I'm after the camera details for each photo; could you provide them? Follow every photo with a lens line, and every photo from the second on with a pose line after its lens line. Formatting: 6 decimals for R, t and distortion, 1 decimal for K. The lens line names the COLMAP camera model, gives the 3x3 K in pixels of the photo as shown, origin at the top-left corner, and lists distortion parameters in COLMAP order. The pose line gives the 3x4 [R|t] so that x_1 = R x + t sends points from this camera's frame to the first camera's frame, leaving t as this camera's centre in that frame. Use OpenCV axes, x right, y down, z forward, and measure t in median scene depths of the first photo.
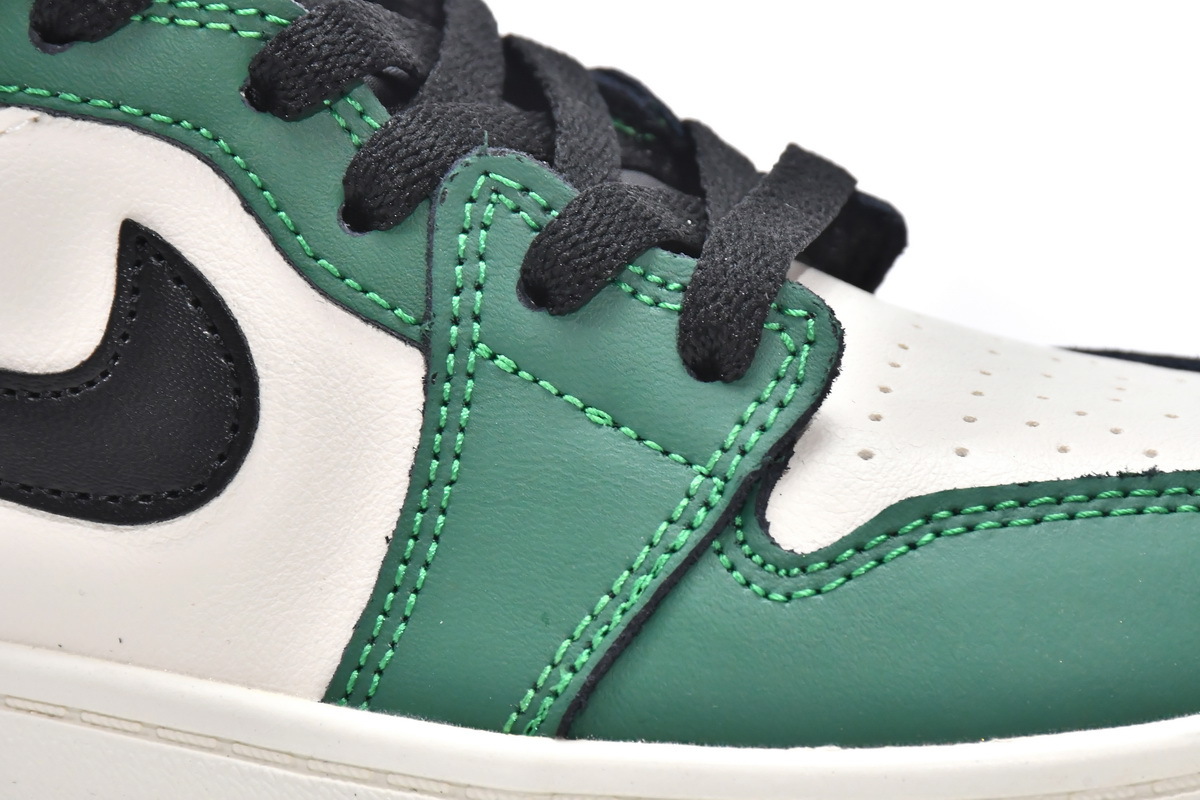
lens RADIAL K [[6094.8, 0, 591.9], [0, 6094.8, 389.6], [0, 0, 1]] dist [0.174335, 0.000000]
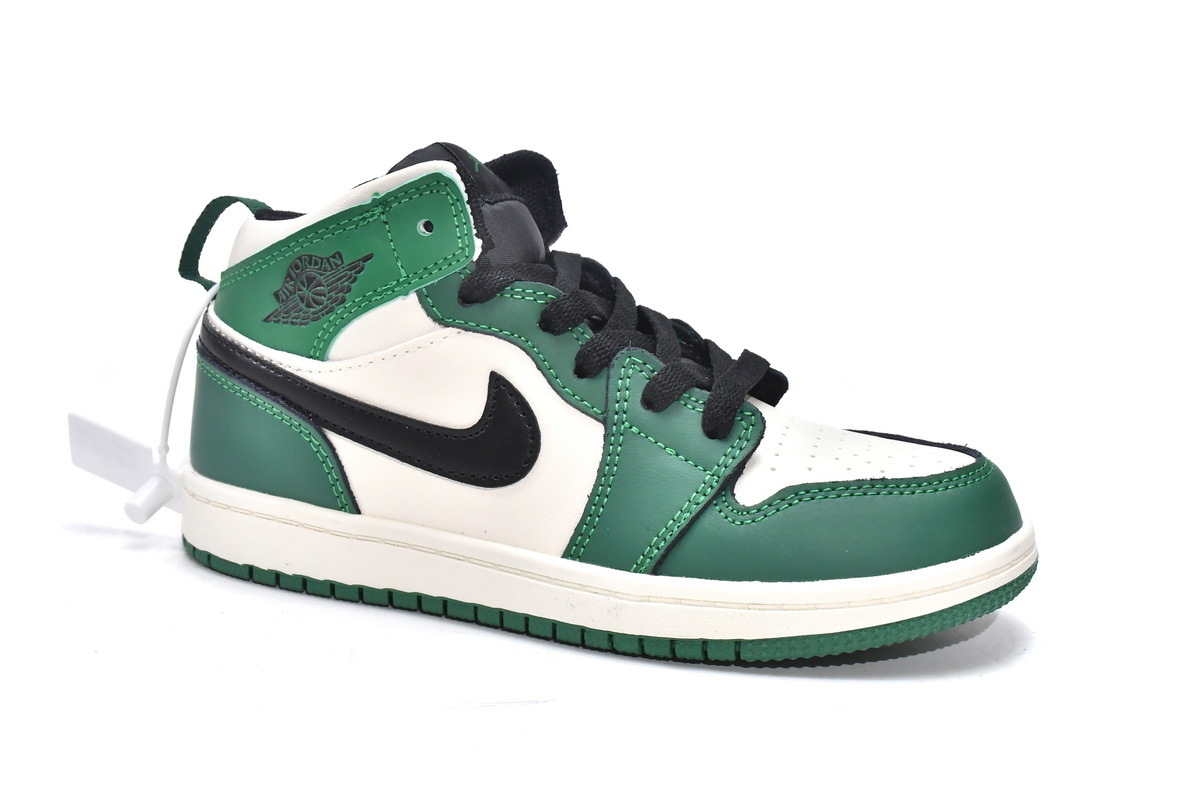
lens RADIAL K [[1853.8, 0, 603.4], [0, 1853.8, 400.1], [0, 0, 1]] dist [0.057997, 0.000000]
pose [[0.999204, 0.027064, -0.029319, -0.004912], [-0.027576, 0.999472, -0.017201, -0.003059], [0.028838, 0.017996, 0.999422, 0.207554]]
